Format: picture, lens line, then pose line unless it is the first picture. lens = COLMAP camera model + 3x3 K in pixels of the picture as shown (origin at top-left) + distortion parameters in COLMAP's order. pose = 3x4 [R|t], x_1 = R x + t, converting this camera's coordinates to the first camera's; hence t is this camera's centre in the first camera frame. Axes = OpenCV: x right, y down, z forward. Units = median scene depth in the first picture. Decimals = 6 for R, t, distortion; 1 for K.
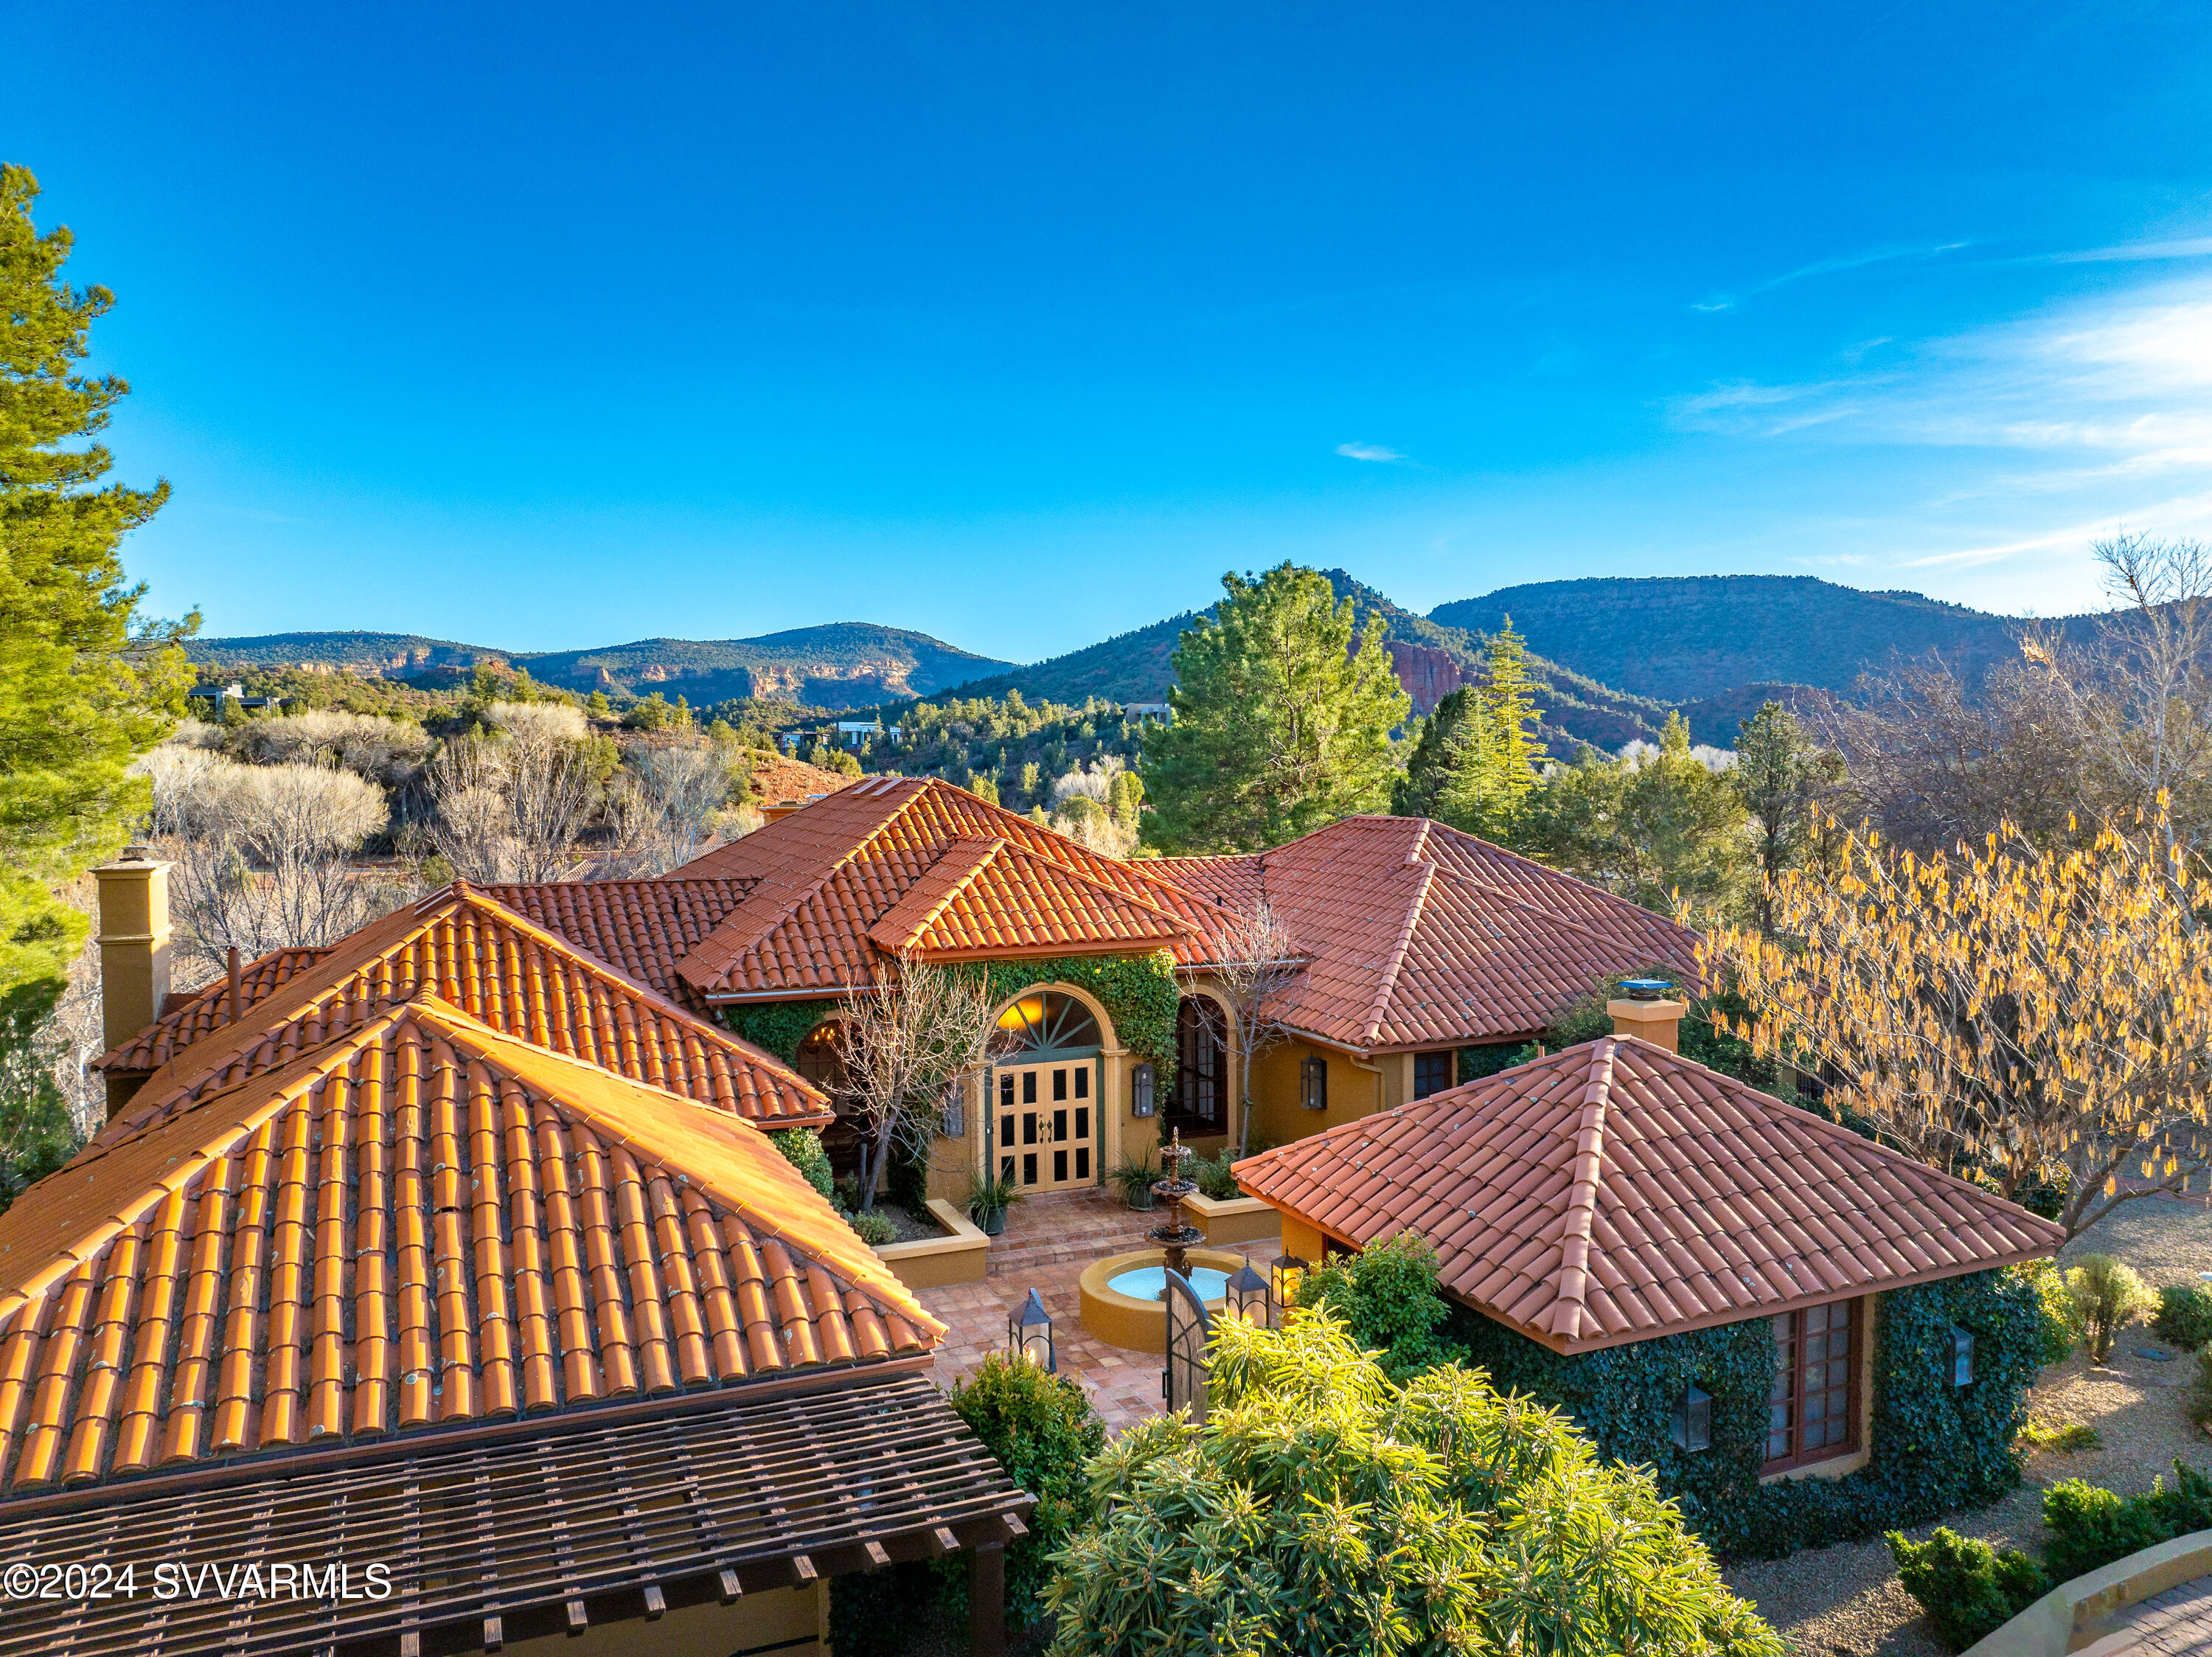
lens RADIAL K [[1558.5, 0, 1106.0], [0, 1558.5, 828.5], [0, 0, 1]] dist [-0.028907, -0.000423]
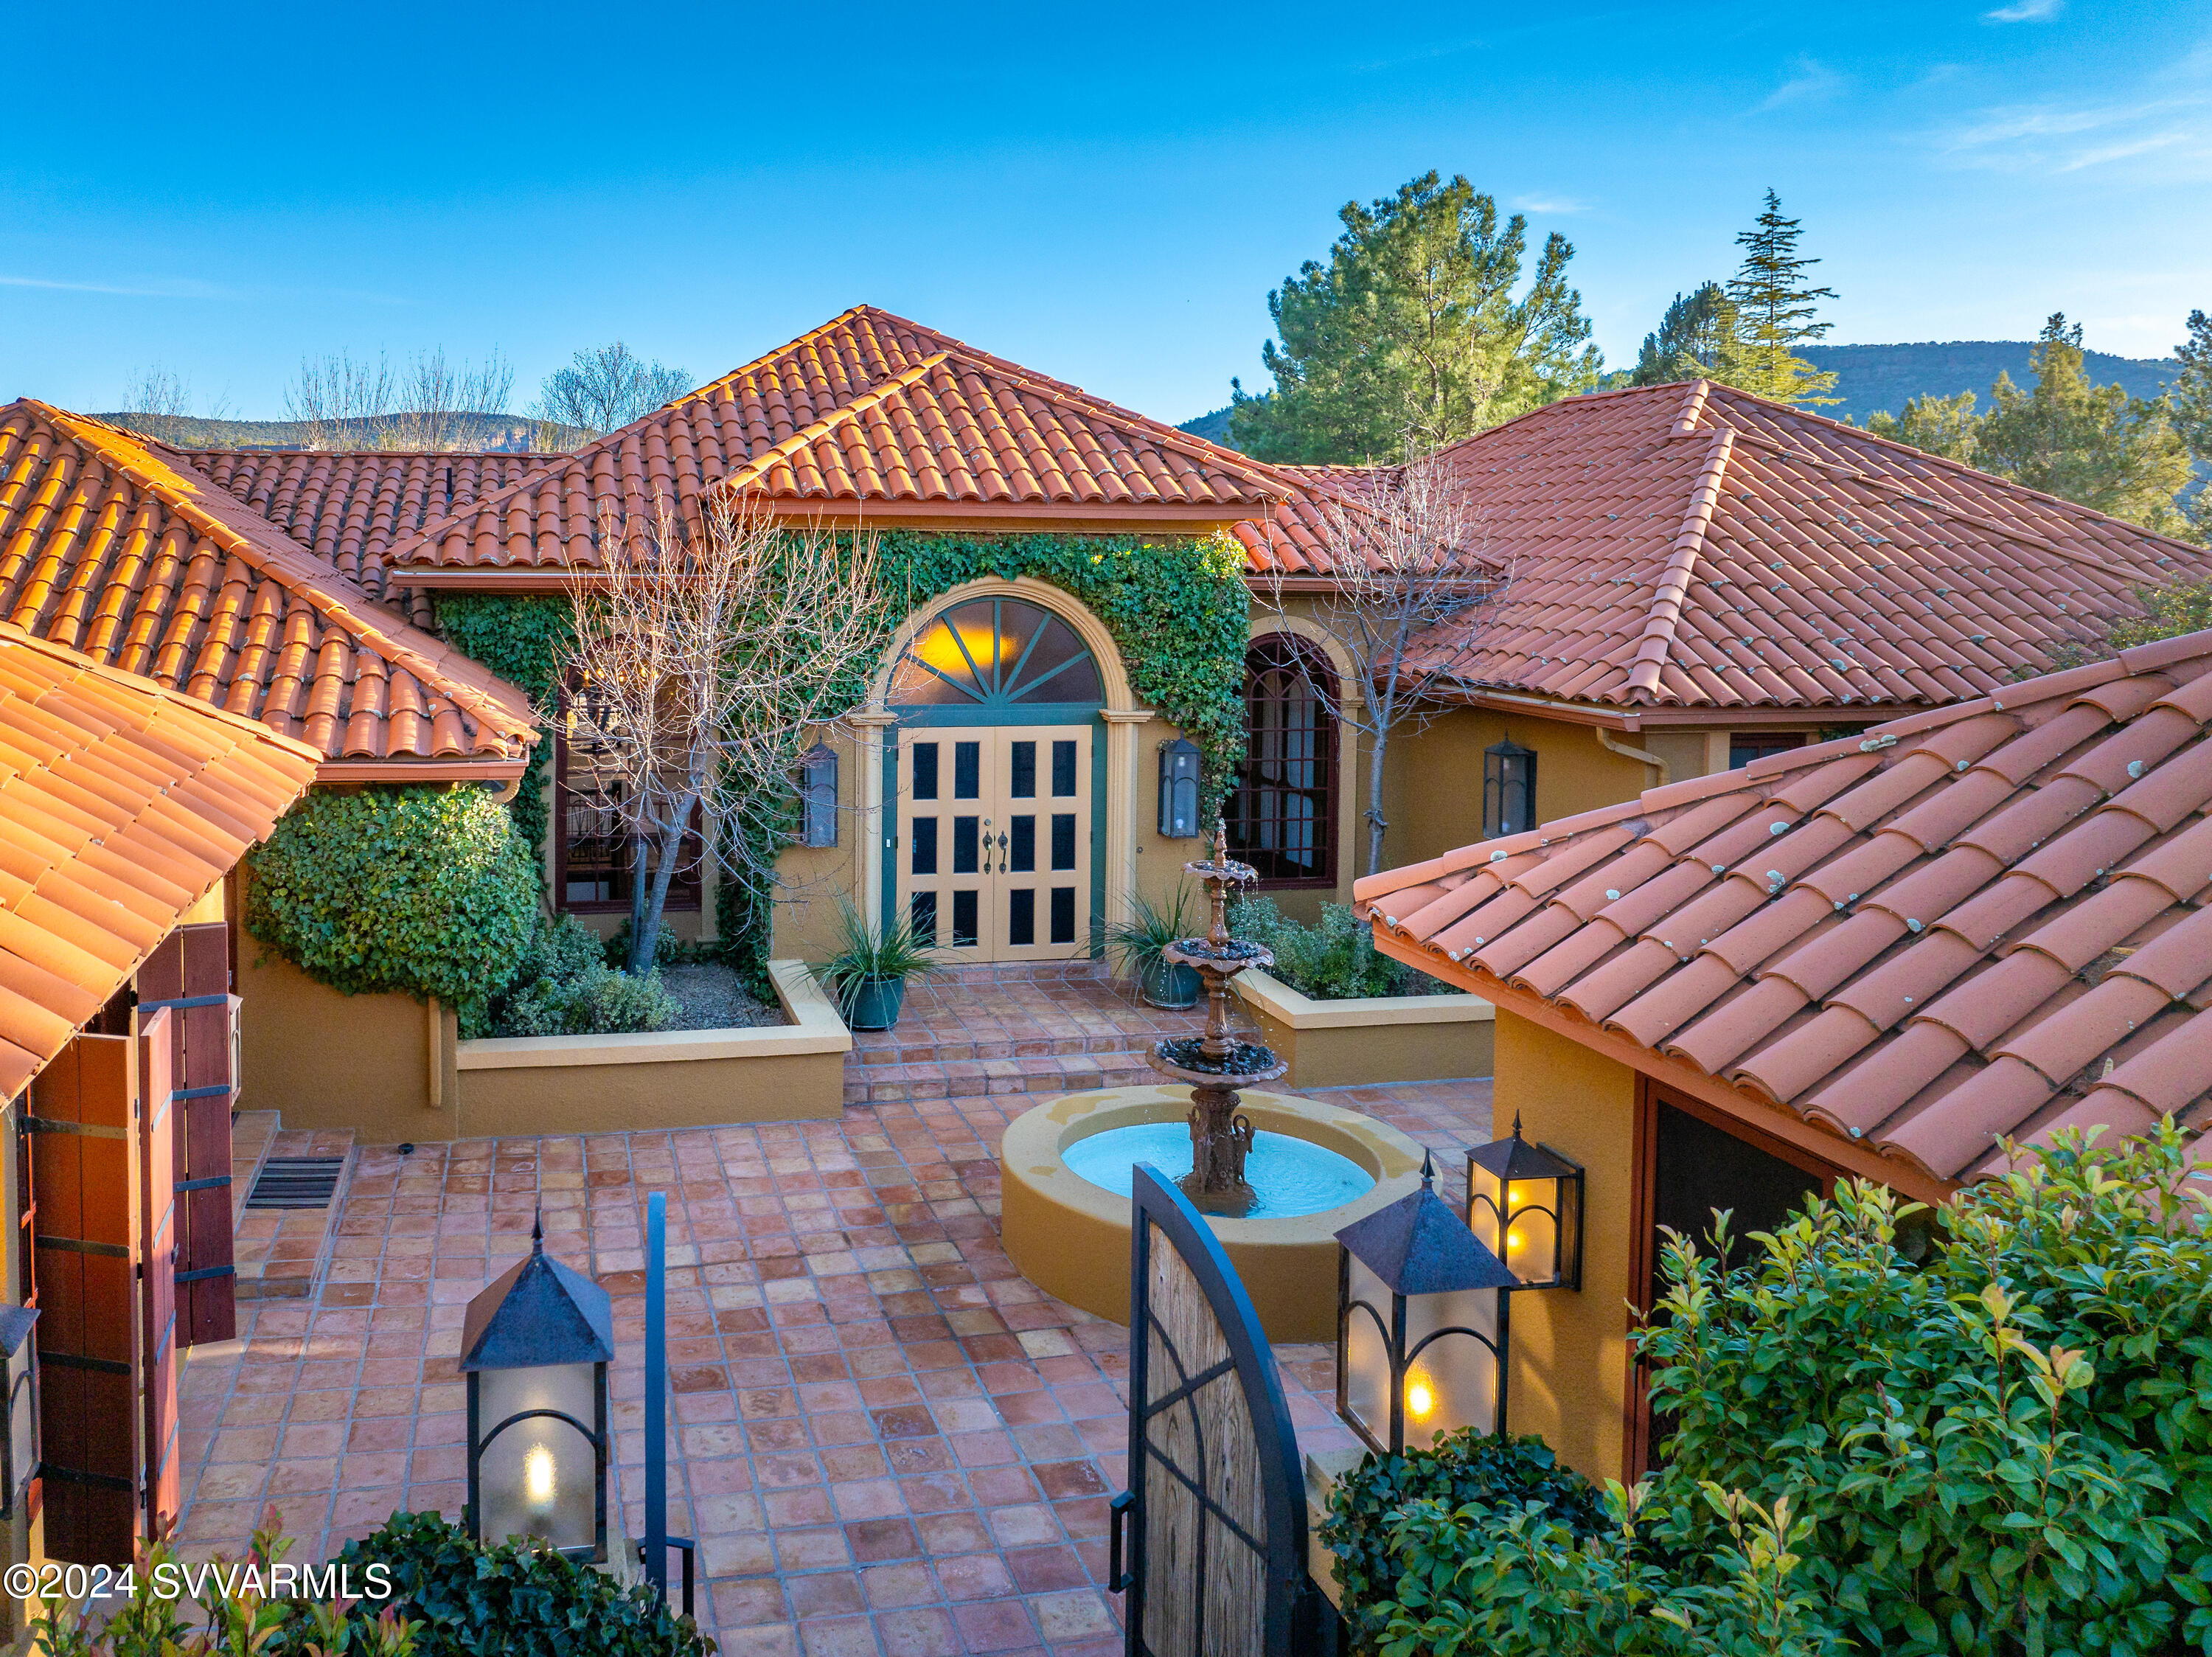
lens RADIAL K [[1631.3, 0, 844.6], [0, 1631.3, 602.1], [0, 0, 1]] dist [-0.000170, -0.037187]
pose [[0.976570, 0.022786, -0.213992, 0.030951], [-0.024586, 0.999681, -0.005753, 0.111267], [0.213792, 0.010880, 0.976819, 0.424762]]
